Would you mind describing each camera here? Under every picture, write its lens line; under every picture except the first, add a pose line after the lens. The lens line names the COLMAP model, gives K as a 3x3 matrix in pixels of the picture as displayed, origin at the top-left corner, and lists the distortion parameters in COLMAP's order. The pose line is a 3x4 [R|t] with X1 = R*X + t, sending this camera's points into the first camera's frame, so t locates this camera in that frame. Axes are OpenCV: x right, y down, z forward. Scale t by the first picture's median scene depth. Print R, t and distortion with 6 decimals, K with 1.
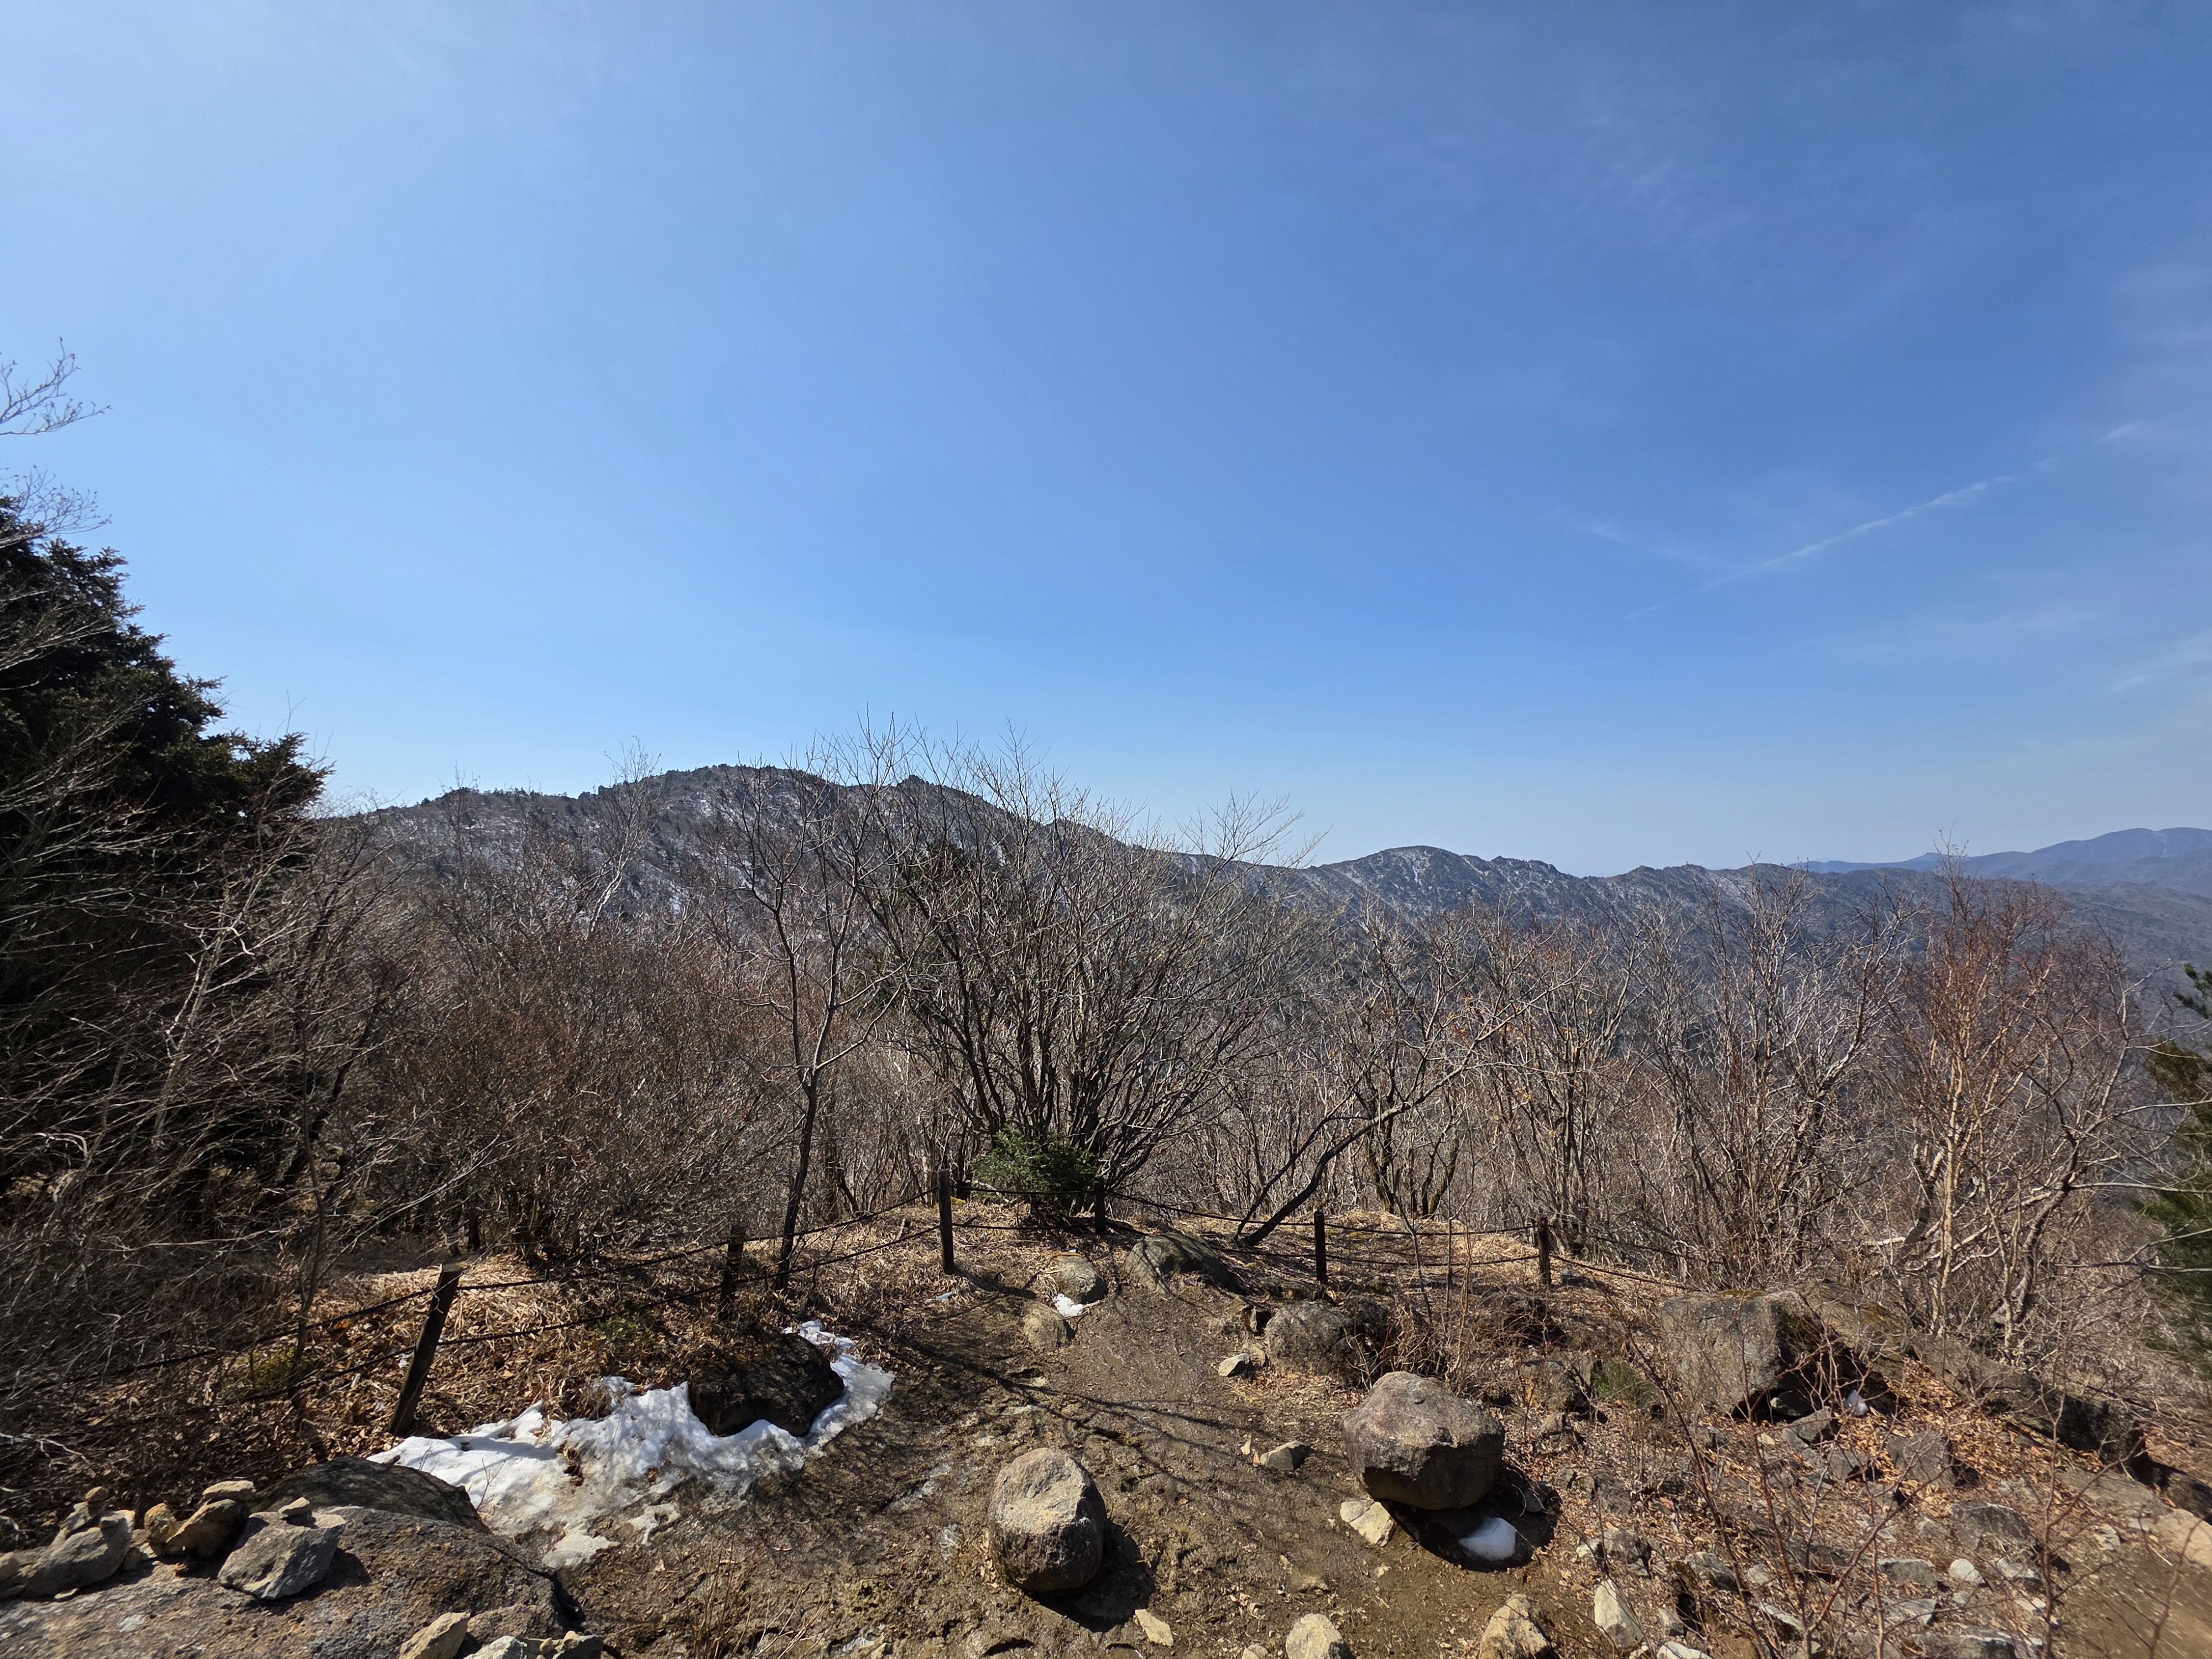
lens RADIAL K [[884.0, 0, 1106.0], [0, 884.0, 829.5], [0, 0, 1]] dist [0.005979, -0.000273]
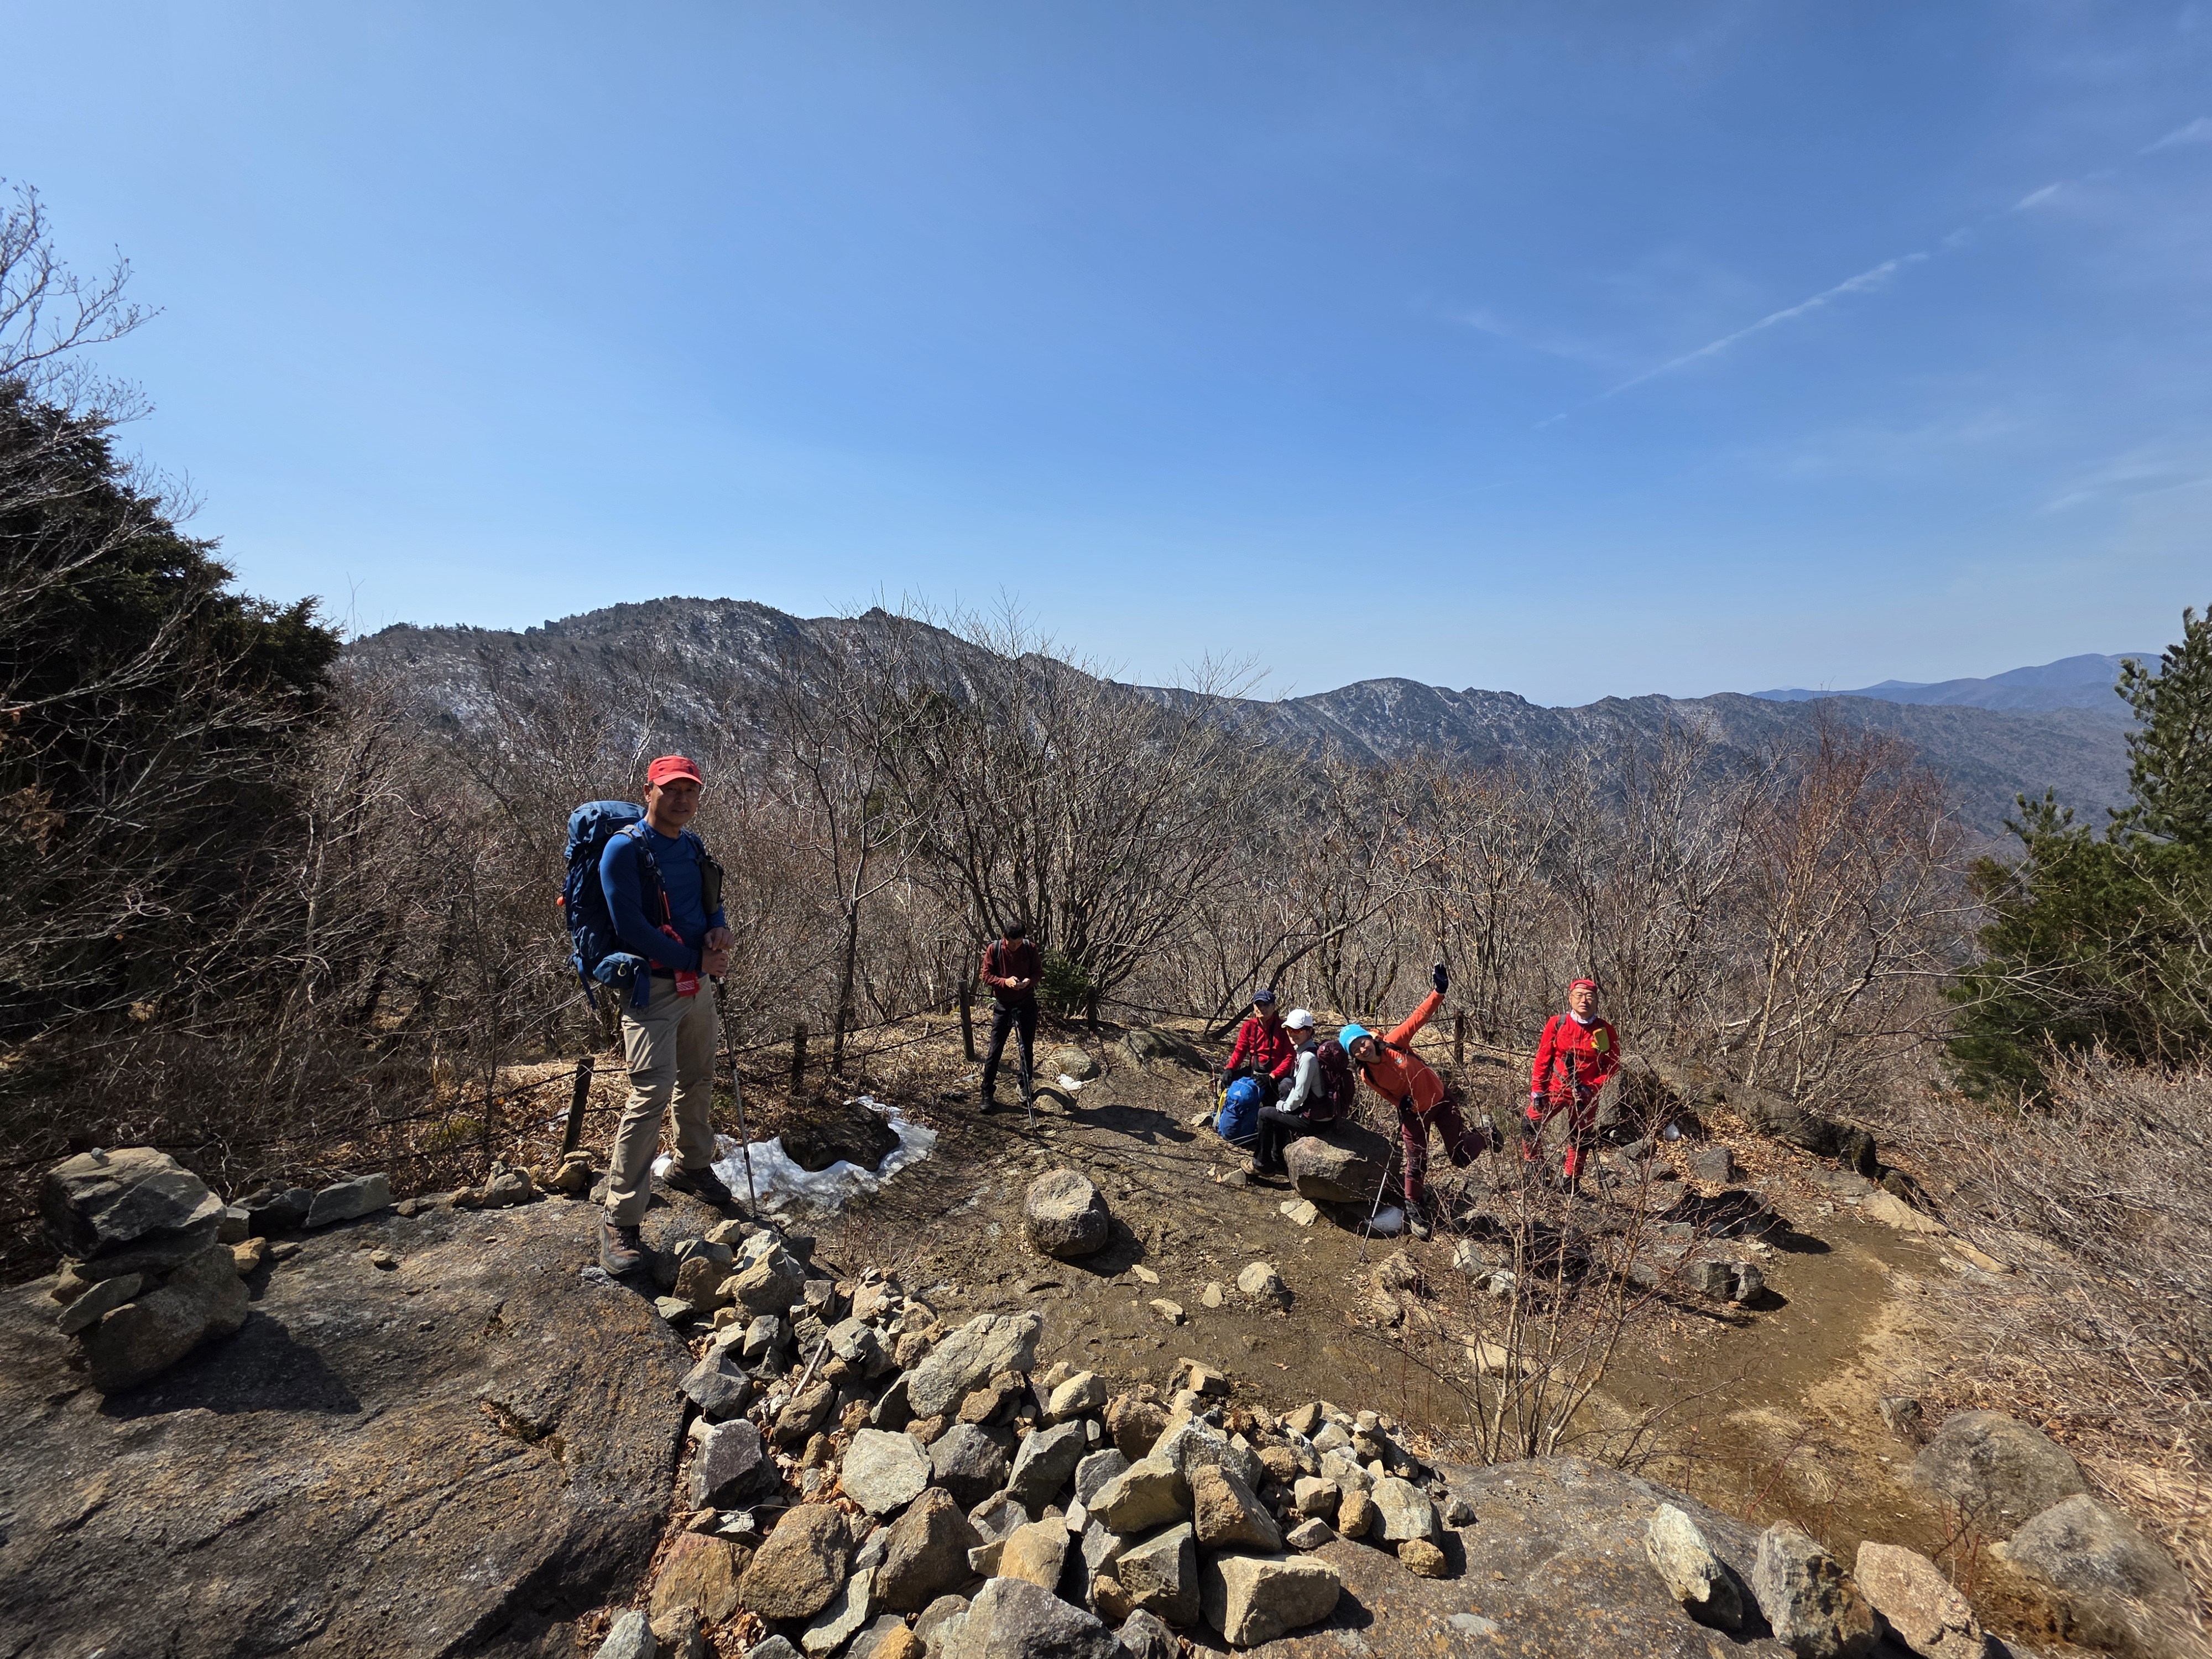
lens RADIAL K [[884.0, 0, 1106.0], [0, 884.0, 829.5], [0, 0, 1]] dist [0.005979, -0.000273]
pose [[0.999451, -0.013014, 0.030459, -0.027123], [0.007165, 0.982751, 0.184794, -0.040379], [-0.032338, -0.184475, 0.982305, -0.162204]]
